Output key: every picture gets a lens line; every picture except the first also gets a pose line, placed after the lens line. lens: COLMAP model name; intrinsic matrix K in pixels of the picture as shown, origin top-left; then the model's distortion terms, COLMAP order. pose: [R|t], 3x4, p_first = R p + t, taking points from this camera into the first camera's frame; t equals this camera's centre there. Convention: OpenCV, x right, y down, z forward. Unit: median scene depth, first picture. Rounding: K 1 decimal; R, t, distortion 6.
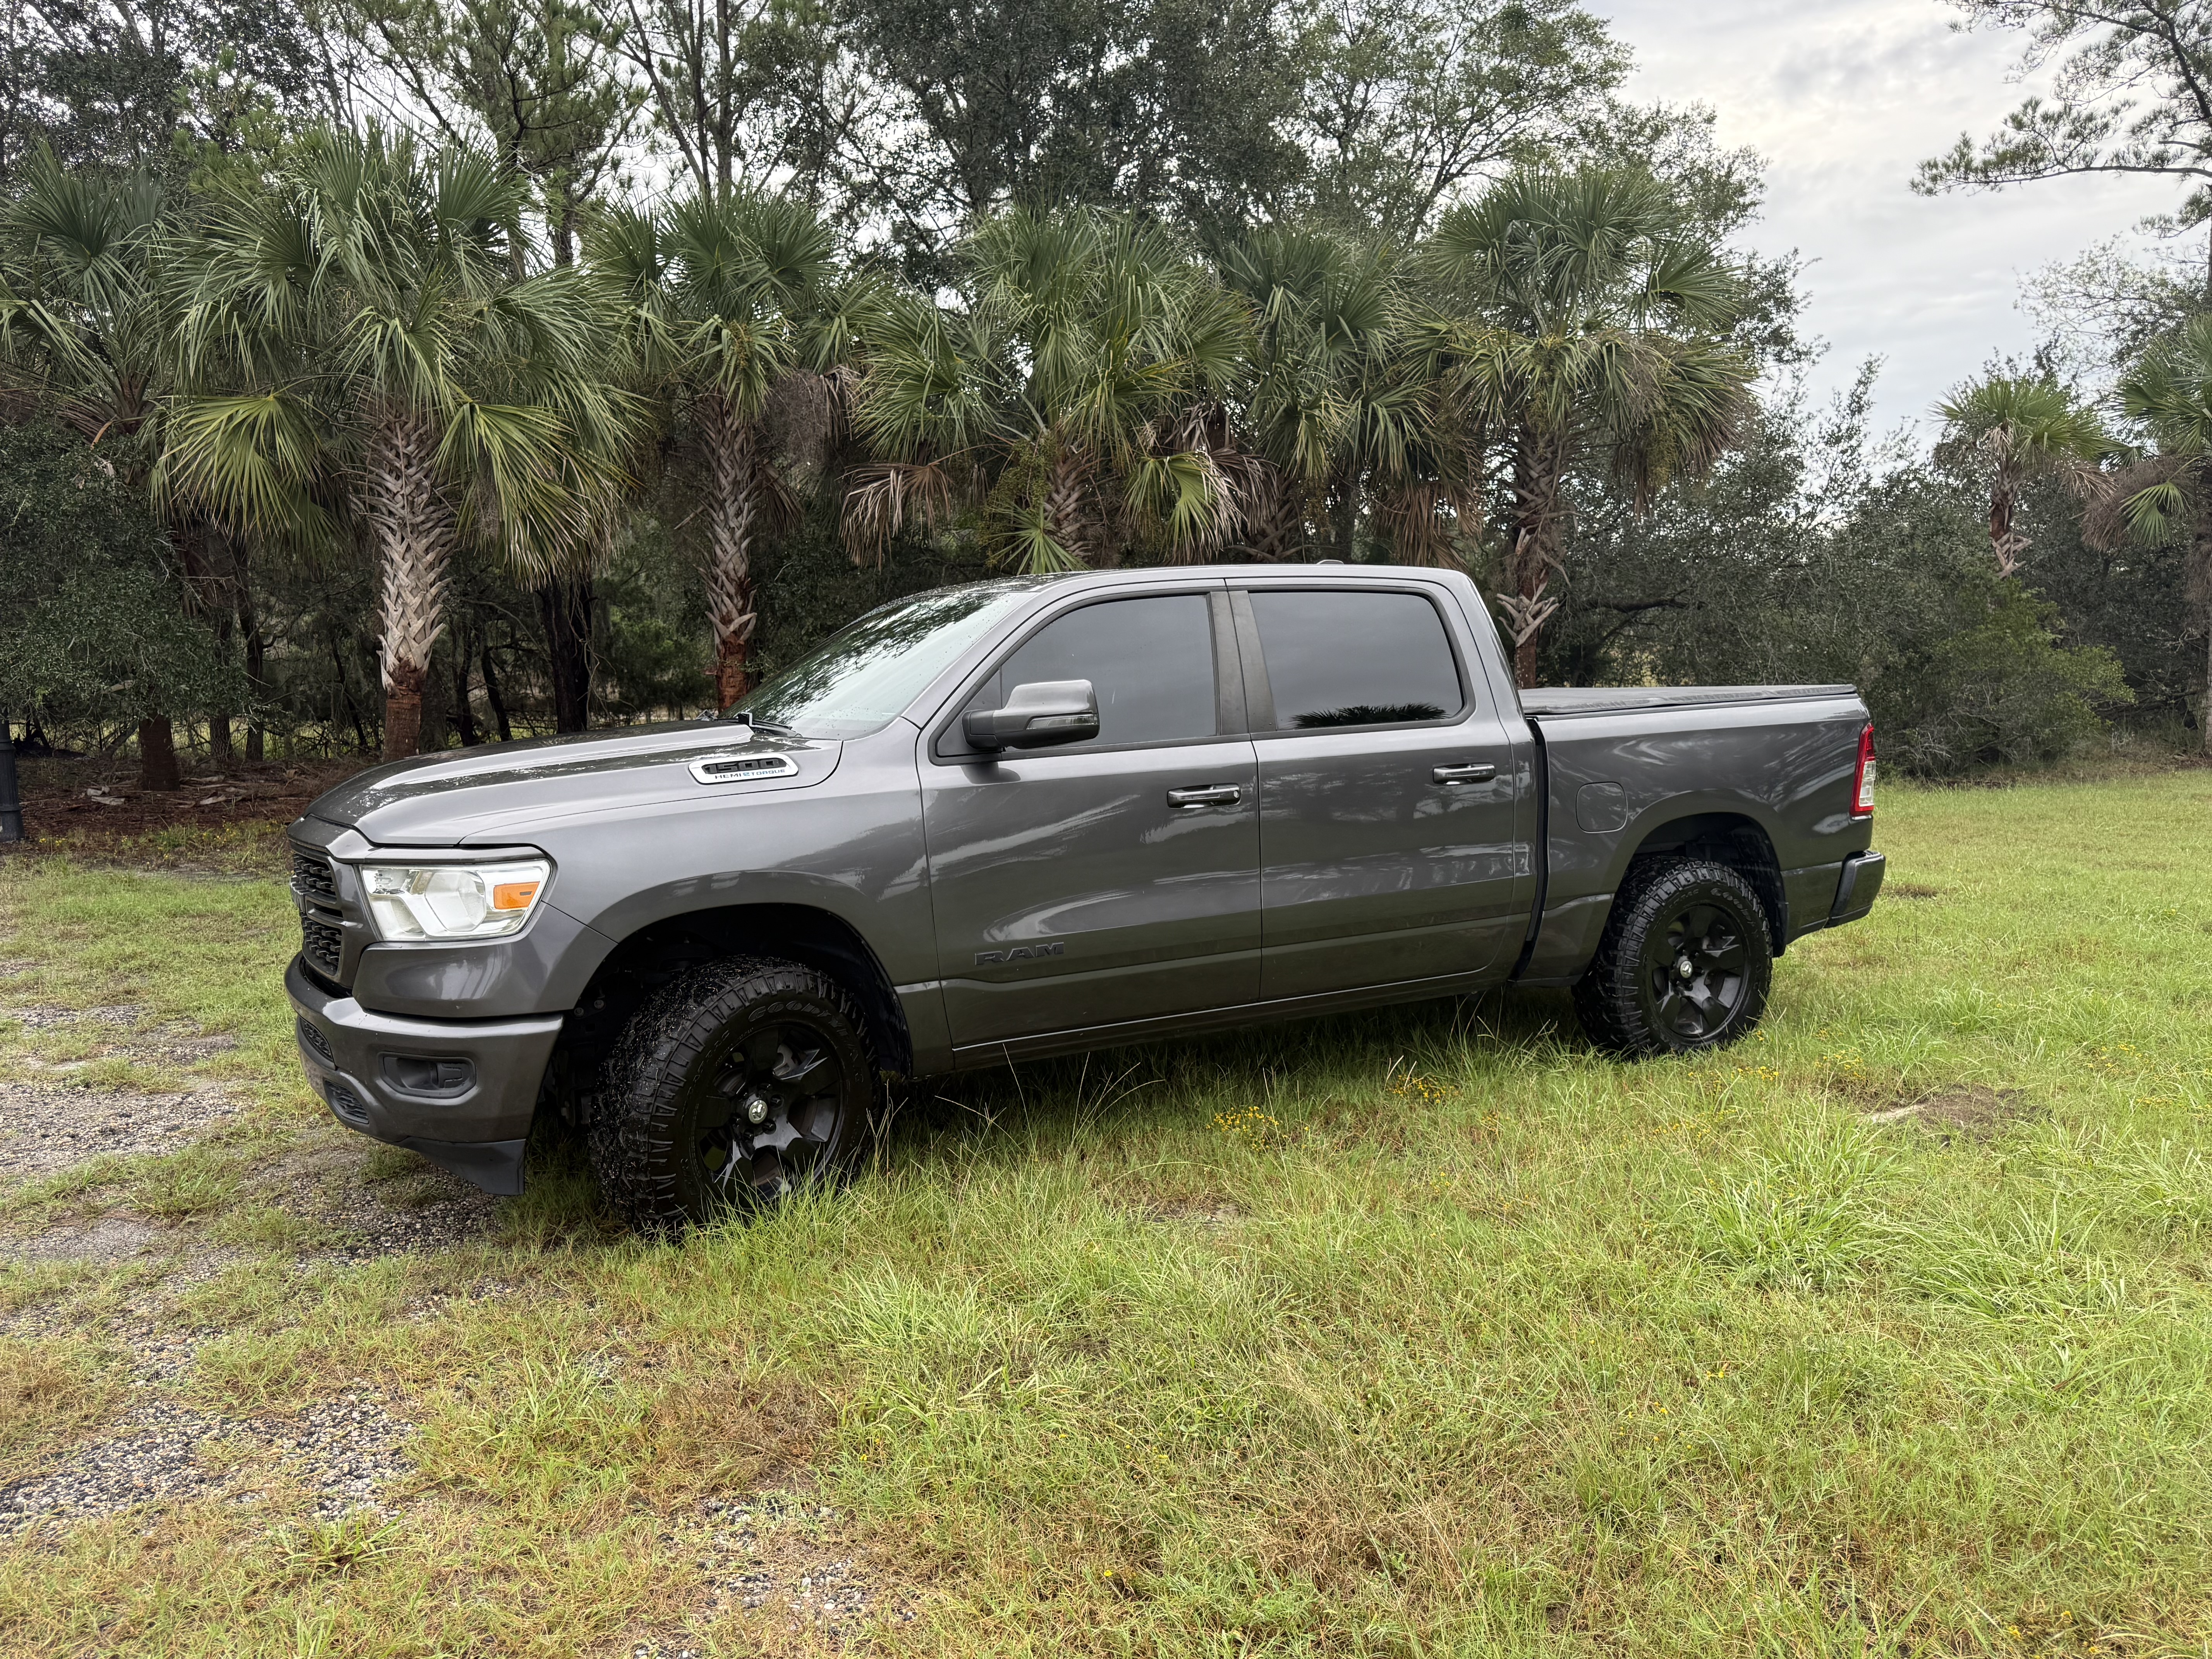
lens RADIAL K [[1699.9, 0, 1106.0], [0, 1699.9, 829.5], [0, 0, 1]] dist [0.000247, -0.006902]
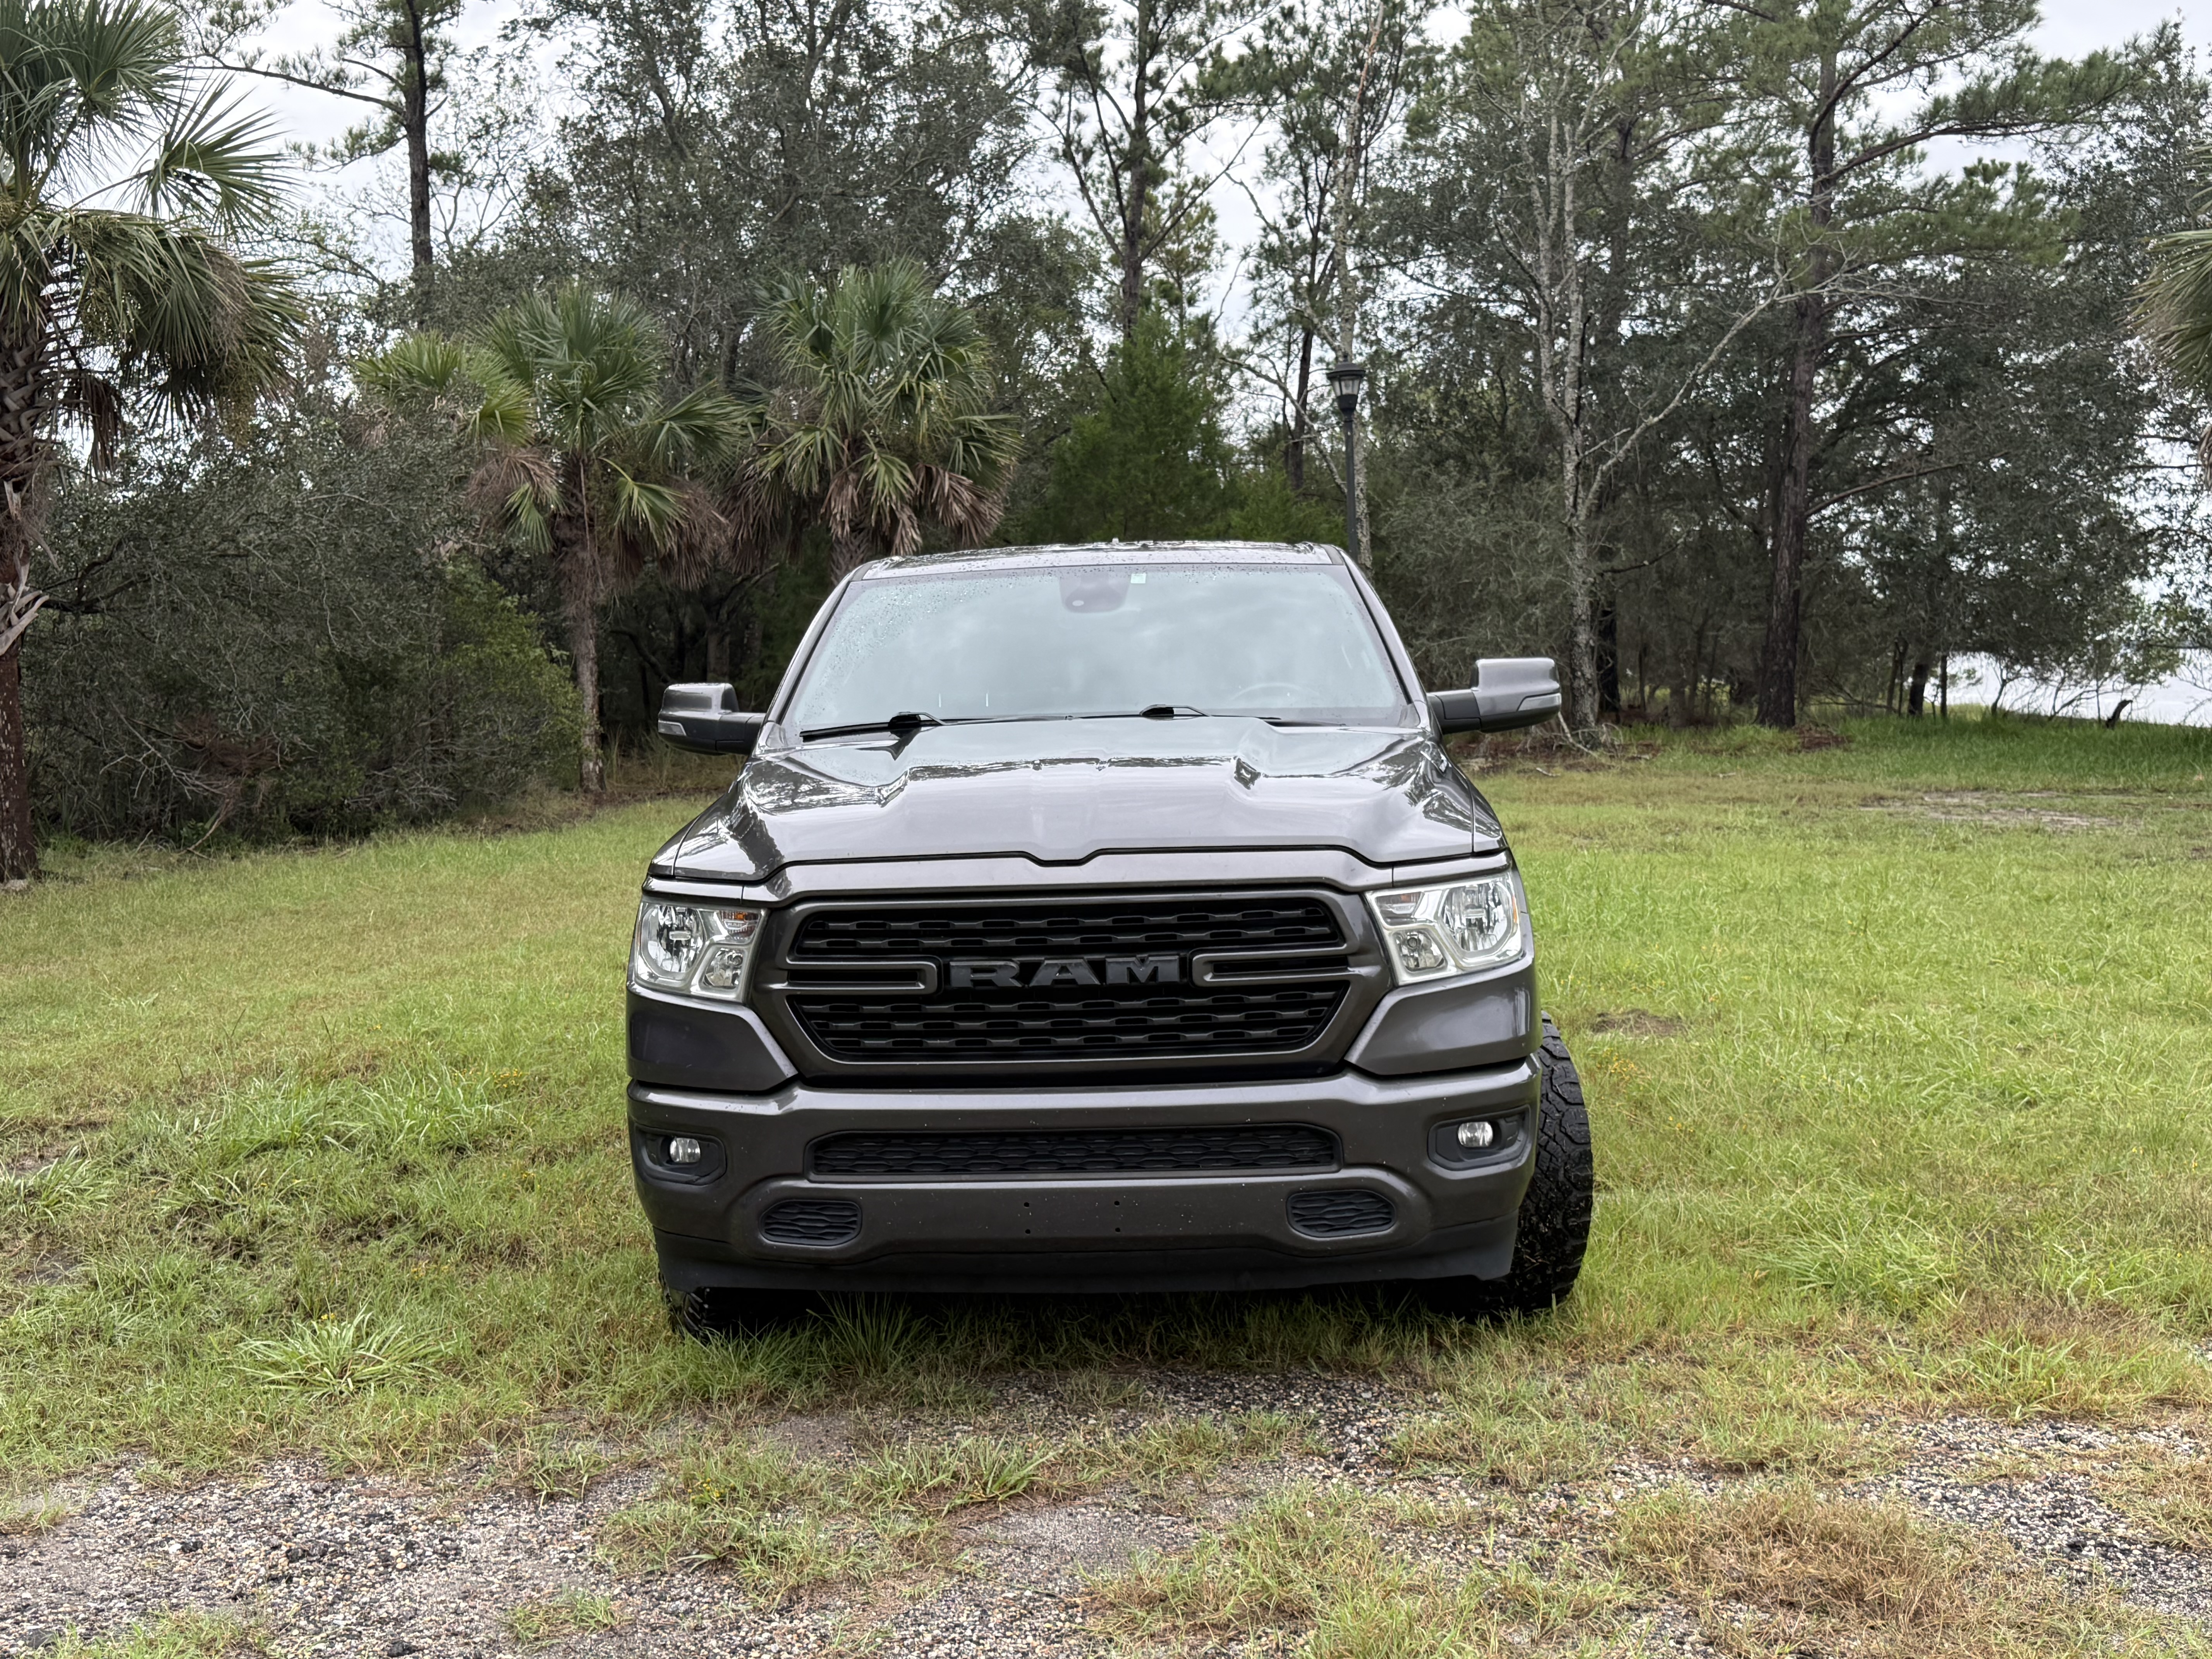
lens RADIAL K [[2438.1, 0, 1106.0], [0, 2438.1, 829.5], [0, 0, 1]] dist [0.063158, -0.053146]
pose [[0.527752, -0.051952, 0.847808, -0.379417], [0.091056, 0.995836, 0.004341, -0.006185], [-0.844503, 0.074907, 0.530286, 0.137988]]
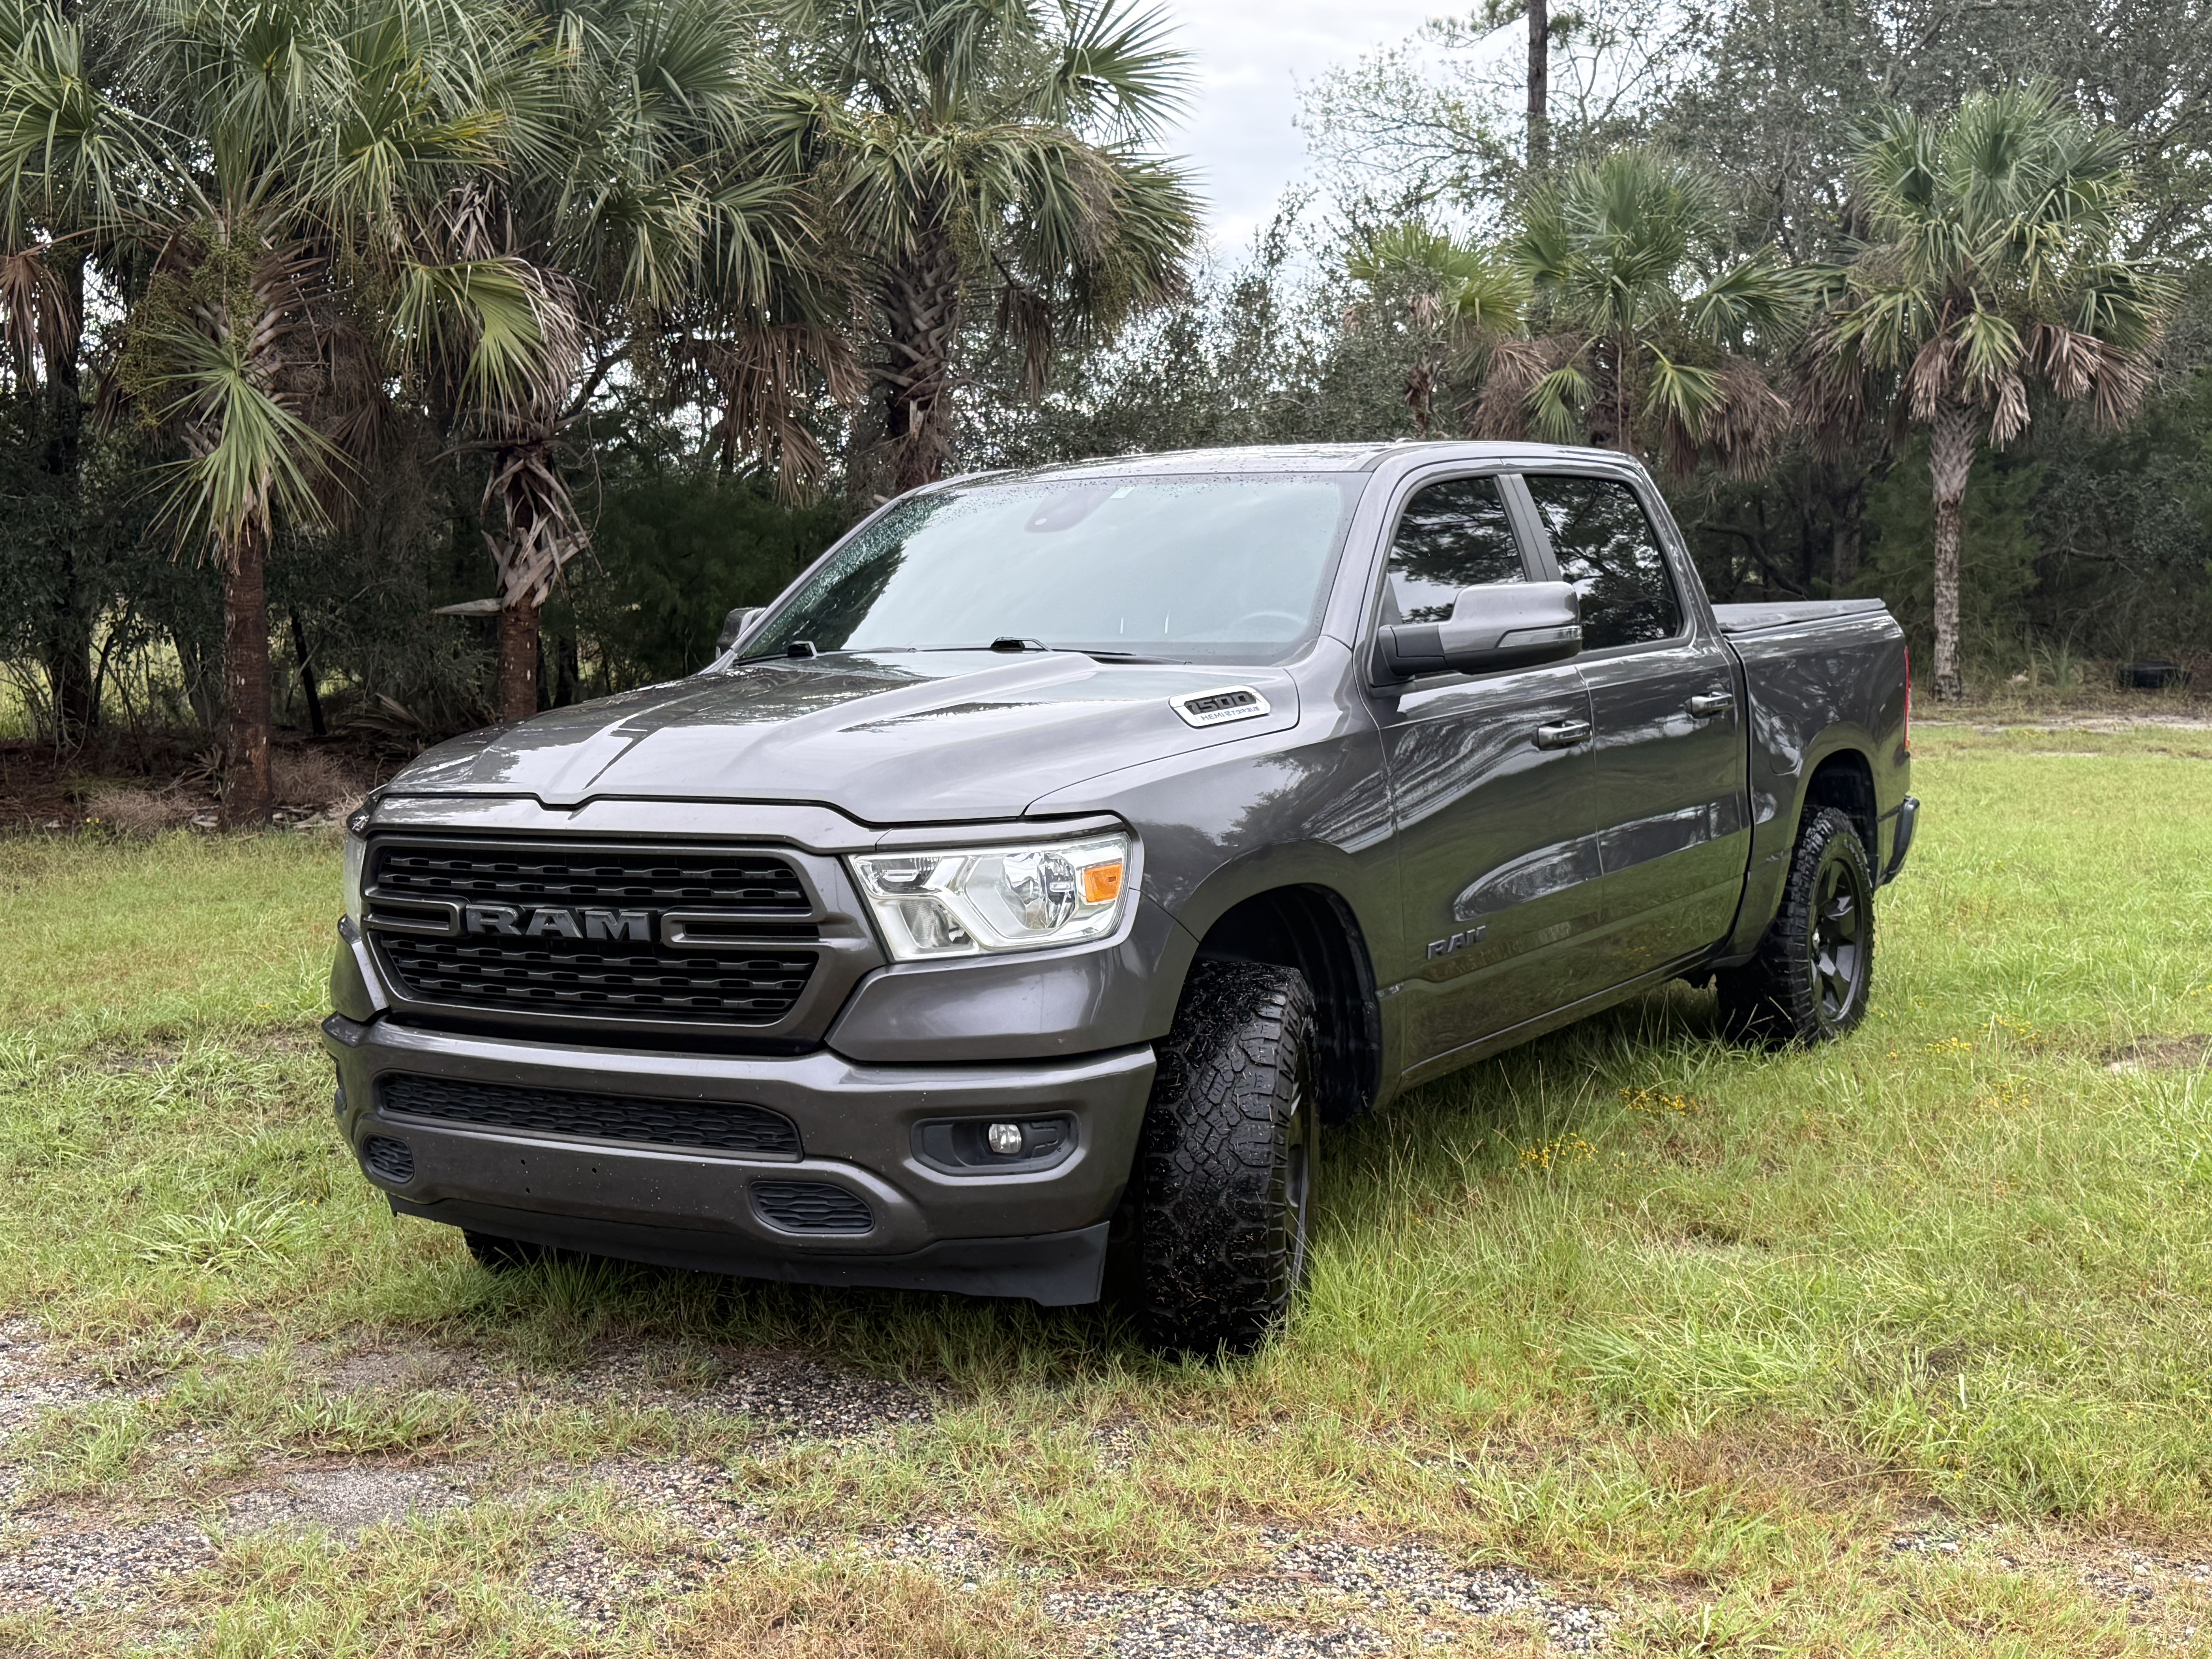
lens RADIAL K [[2625.2, 0, 1106.0], [0, 2625.2, 829.5], [0, 0, 1]] dist [0.232902, -0.467407]
pose [[0.880198, -0.044214, 0.472543, -0.221600], [0.050303, 0.998734, -0.000251, 0.004329], [-0.471933, 0.023991, 0.881308, 0.003448]]
